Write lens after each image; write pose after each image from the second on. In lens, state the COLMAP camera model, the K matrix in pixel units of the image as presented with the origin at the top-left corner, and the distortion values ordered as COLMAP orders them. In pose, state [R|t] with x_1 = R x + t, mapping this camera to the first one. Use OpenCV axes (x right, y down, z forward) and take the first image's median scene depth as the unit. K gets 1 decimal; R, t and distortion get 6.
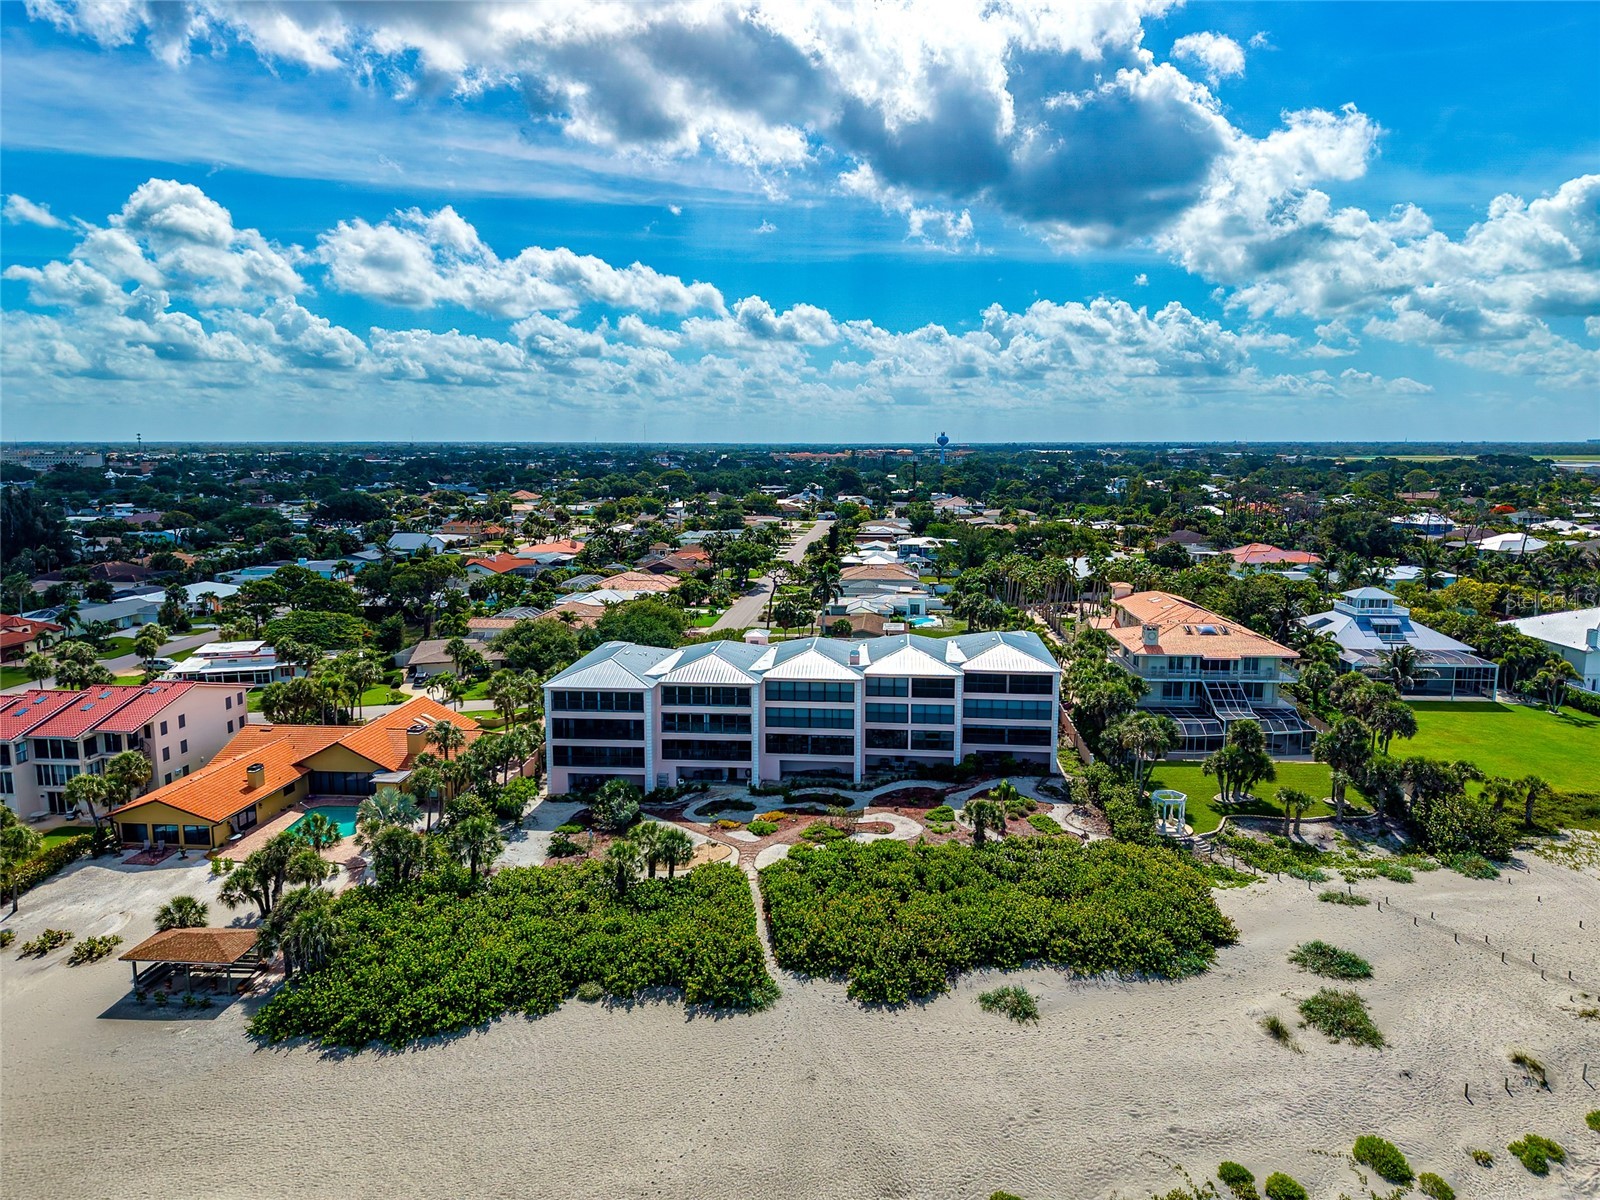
lens RADIAL K [[1072.7, 0, 791.5], [0, 1072.7, 620.8], [0, 0, 1]] dist [0.039130, -0.041821]
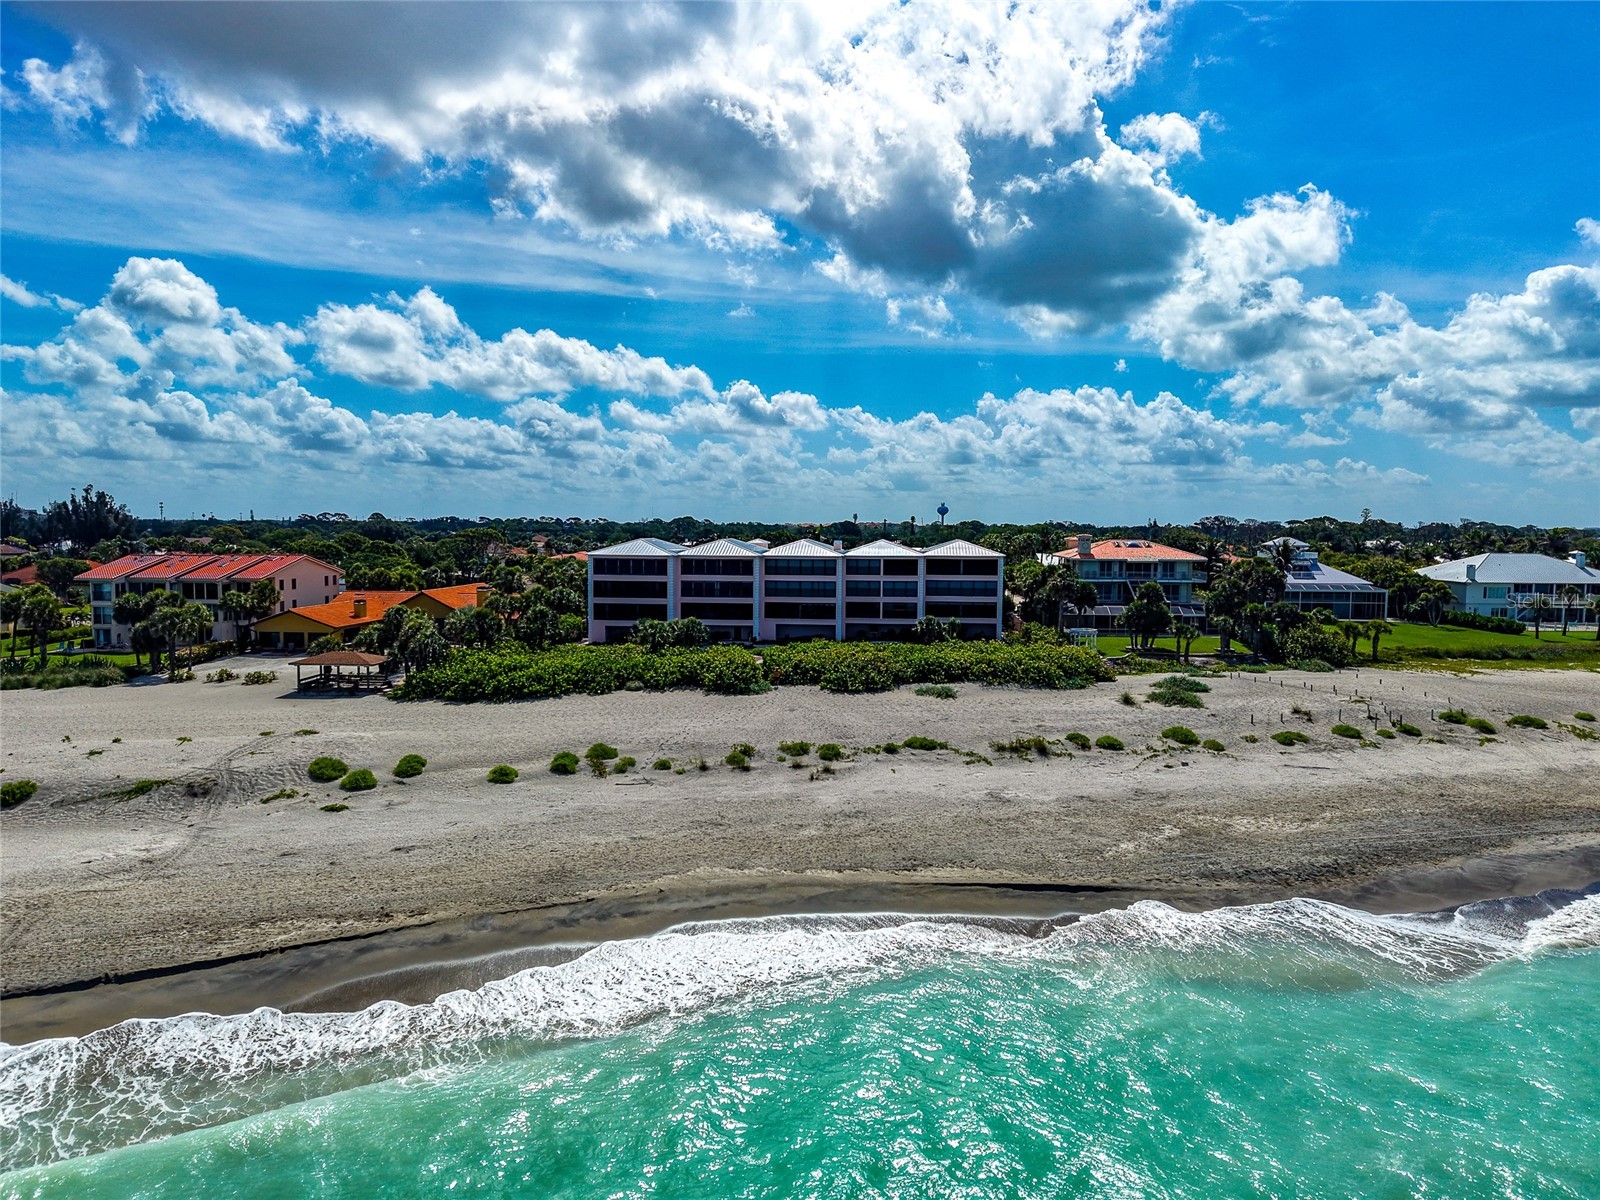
lens RADIAL K [[1072.7, 0, 800.4], [0, 1072.7, 611.4], [0, 0, 1]] dist [0.039130, -0.041821]
pose [[0.999983, 0.004071, -0.004067, 0.022143], [-0.004443, 0.995368, -0.096033, 0.237992], [0.003657, 0.096050, 0.995370, -0.230518]]
